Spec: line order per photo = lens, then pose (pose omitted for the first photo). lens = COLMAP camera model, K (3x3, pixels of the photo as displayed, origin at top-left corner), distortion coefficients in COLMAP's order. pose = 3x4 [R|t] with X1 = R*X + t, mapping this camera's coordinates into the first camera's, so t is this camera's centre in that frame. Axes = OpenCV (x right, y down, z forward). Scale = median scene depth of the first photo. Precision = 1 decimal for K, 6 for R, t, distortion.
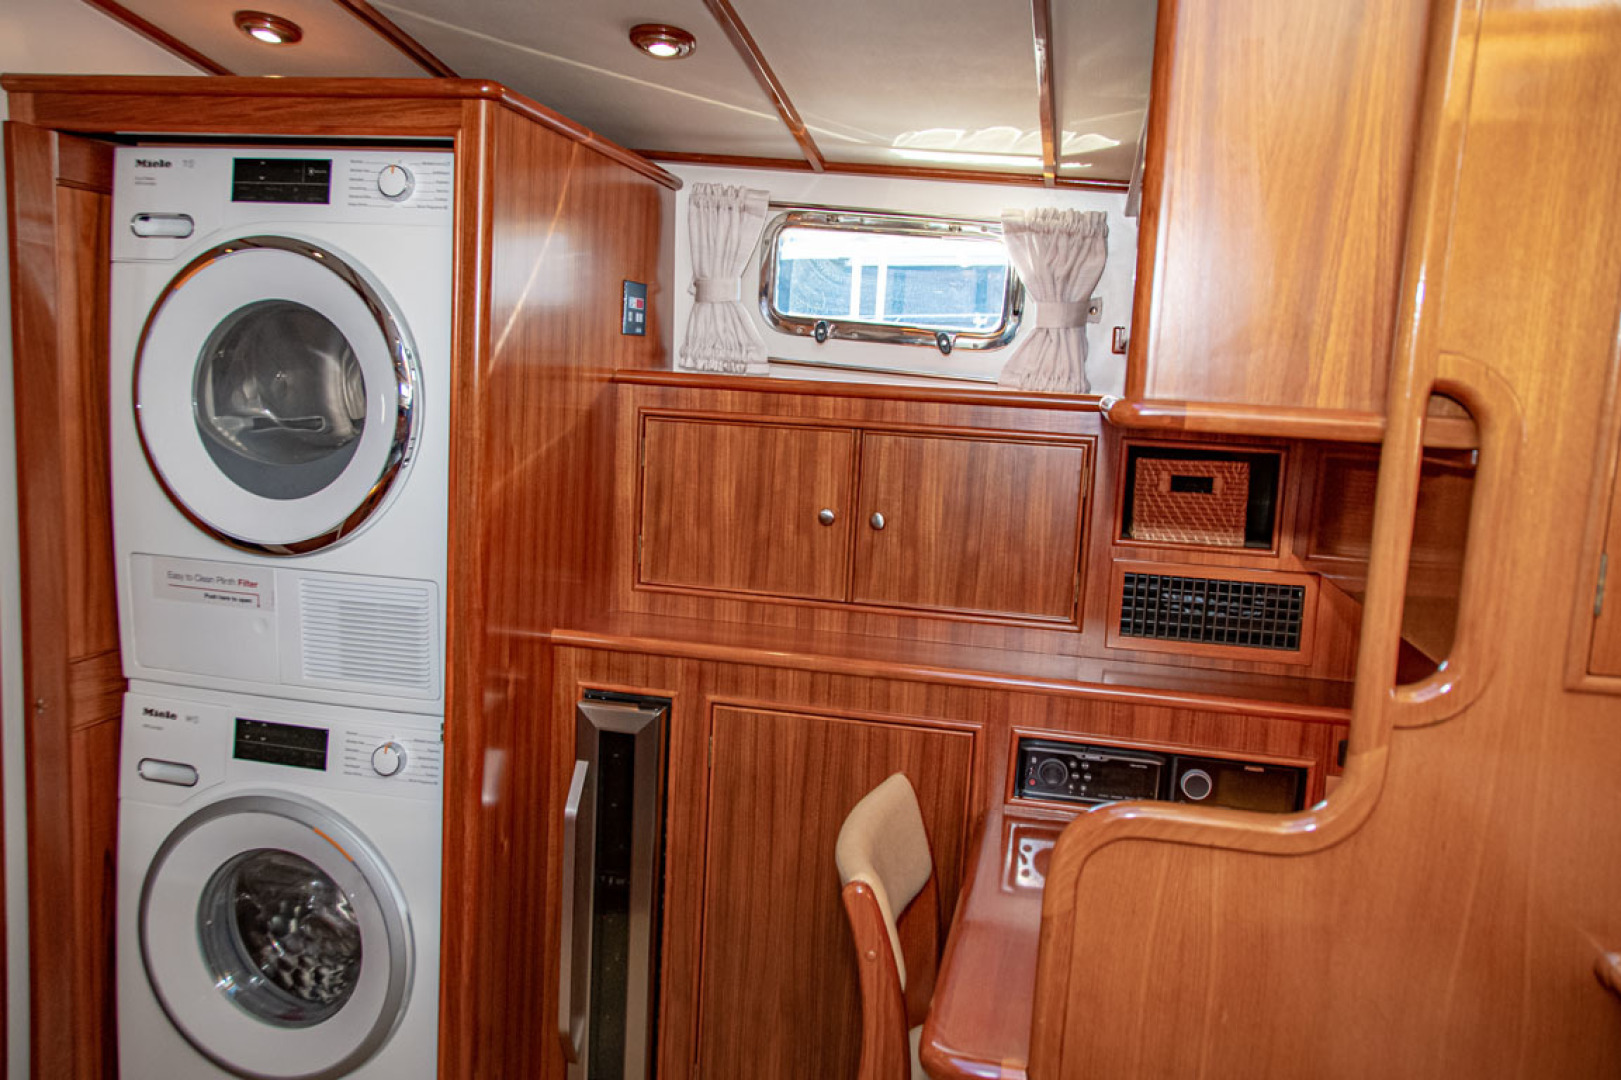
lens RADIAL K [[1324.0, 0, 802.6], [0, 1324.0, 540.7], [0, 0, 1]] dist [-0.009553, 0.018439]
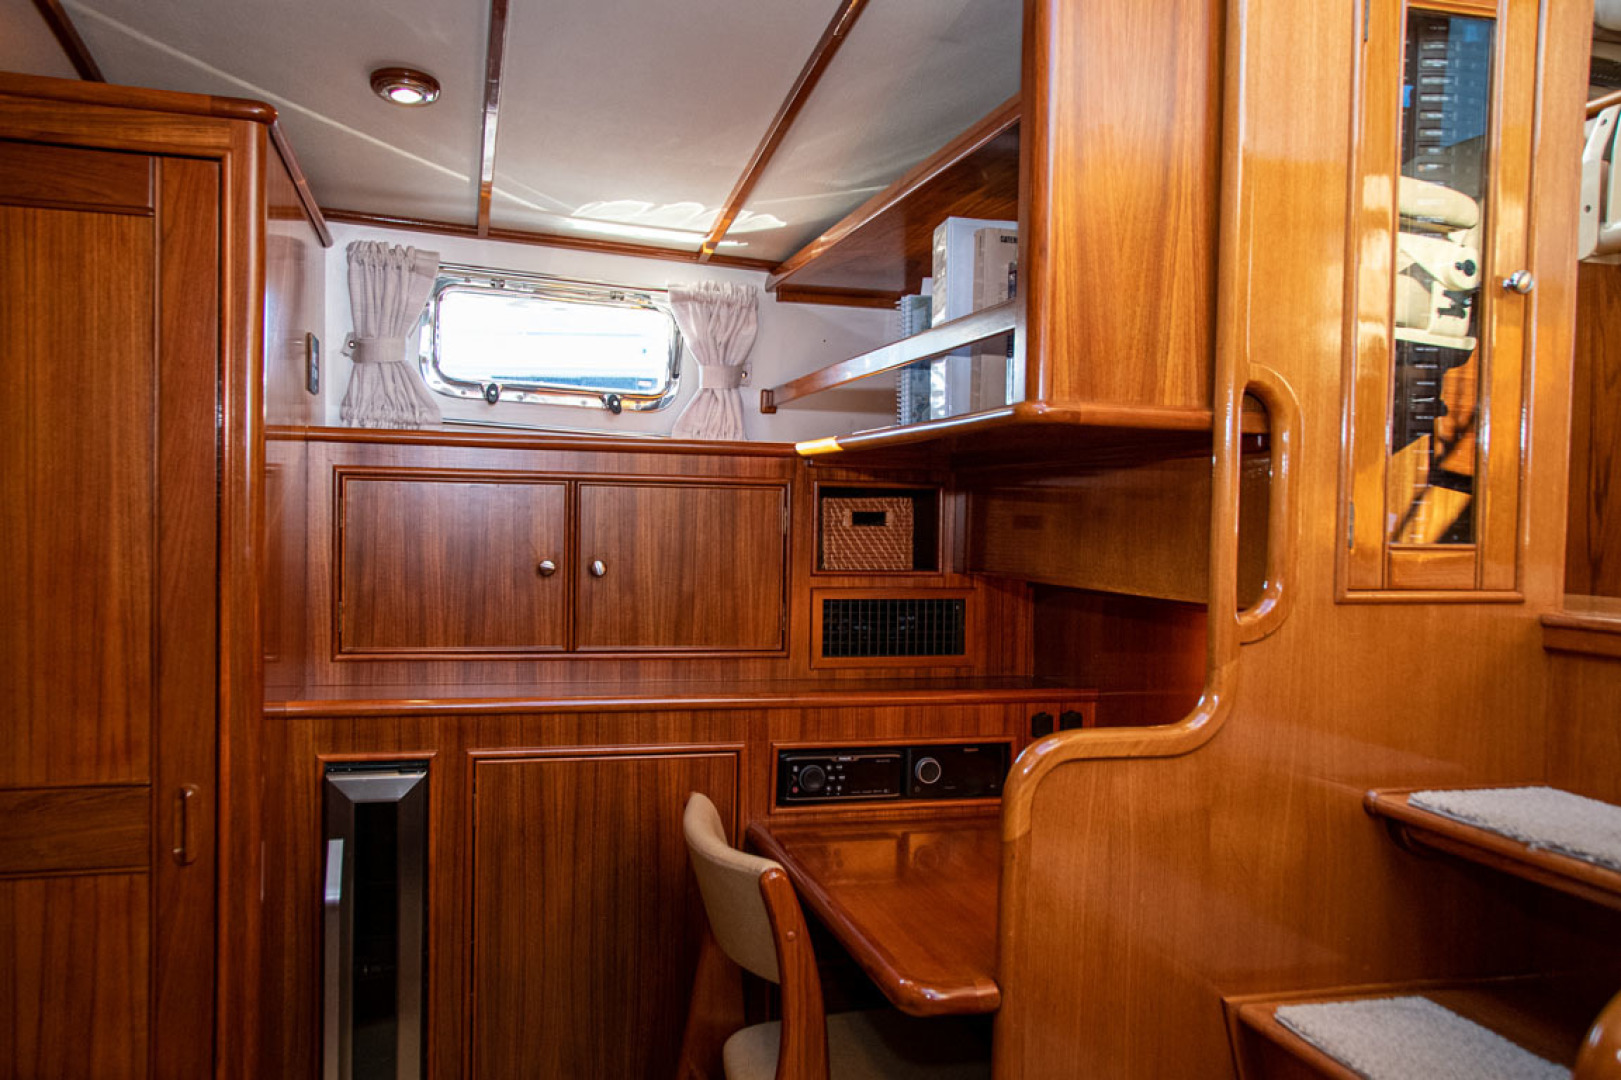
lens RADIAL K [[1324.0, 0, 802.6], [0, 1324.0, 540.7], [0, 0, 1]] dist [-0.009553, 0.018439]
pose [[0.878555, -0.044495, 0.475563, -0.305986], [0.087087, 0.993885, -0.067893, 0.049667], [-0.469634, 0.101063, 0.877058, 0.020327]]
